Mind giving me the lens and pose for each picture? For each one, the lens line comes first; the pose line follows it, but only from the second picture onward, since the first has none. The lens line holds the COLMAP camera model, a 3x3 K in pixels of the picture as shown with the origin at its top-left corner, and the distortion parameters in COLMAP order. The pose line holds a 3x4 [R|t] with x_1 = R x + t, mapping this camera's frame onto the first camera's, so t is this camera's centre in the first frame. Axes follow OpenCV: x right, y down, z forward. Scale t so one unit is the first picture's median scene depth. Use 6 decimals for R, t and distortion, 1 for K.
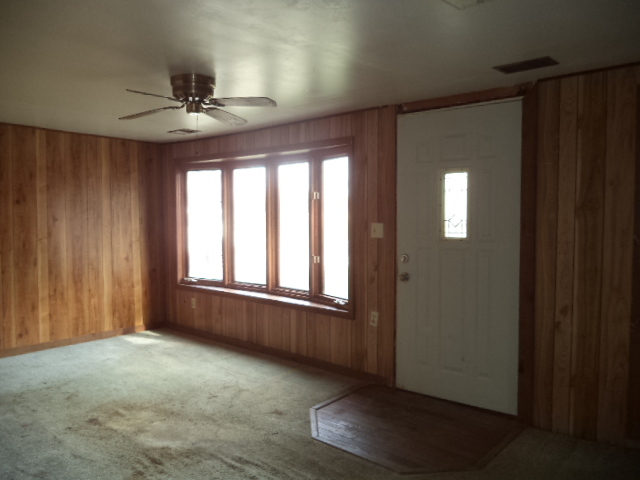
lens RADIAL K [[509.2, 0, 325.2], [0, 509.2, 242.3], [0, 0, 1]] dist [-0.029074, -0.020471]
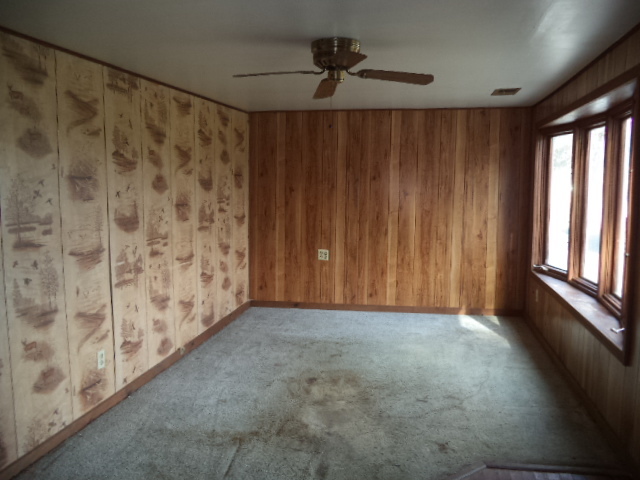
lens RADIAL K [[509.2, 0, 323.4], [0, 509.2, 246.5], [0, 0, 1]] dist [-0.029074, -0.020471]
pose [[0.487580, 0.100127, -0.867318, 0.332383], [-0.041844, 0.994941, 0.091336, -0.026433], [0.872075, -0.008241, 0.489303, 0.325734]]
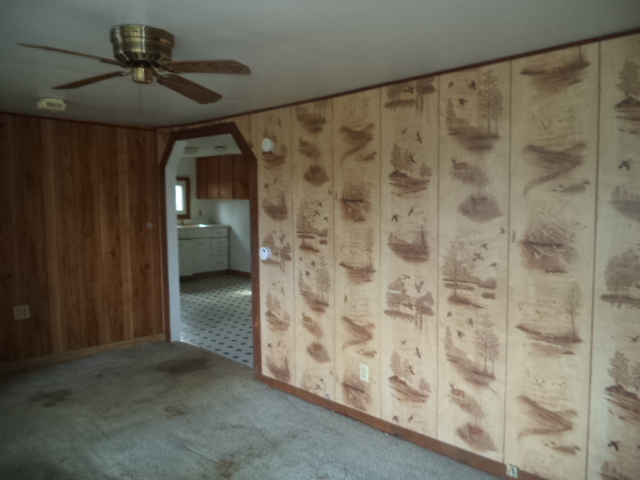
lens RADIAL K [[509.2, 0, 325.2], [0, 509.2, 243.0], [0, 0, 1]] dist [-0.029074, -0.020471]
pose [[-0.997121, -0.014193, 0.074487, -0.347480], [-0.004095, 0.990972, 0.134008, -0.075125], [-0.075717, 0.133318, -0.988177, 1.046605]]
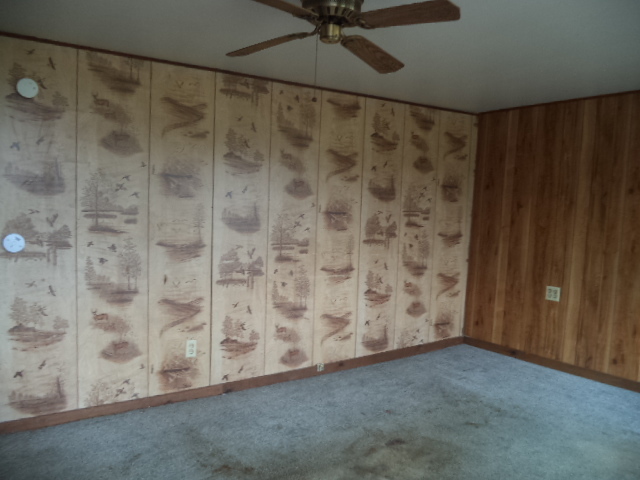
lens RADIAL K [[509.2, 0, 320.8], [0, 509.2, 244.5], [0, 0, 1]] dist [-0.029074, -0.020471]
pose [[-0.263275, 0.054329, -0.963190, 0.253898], [-0.082015, 0.993538, 0.078458, -0.019462], [0.961228, 0.099653, -0.257118, 0.722701]]
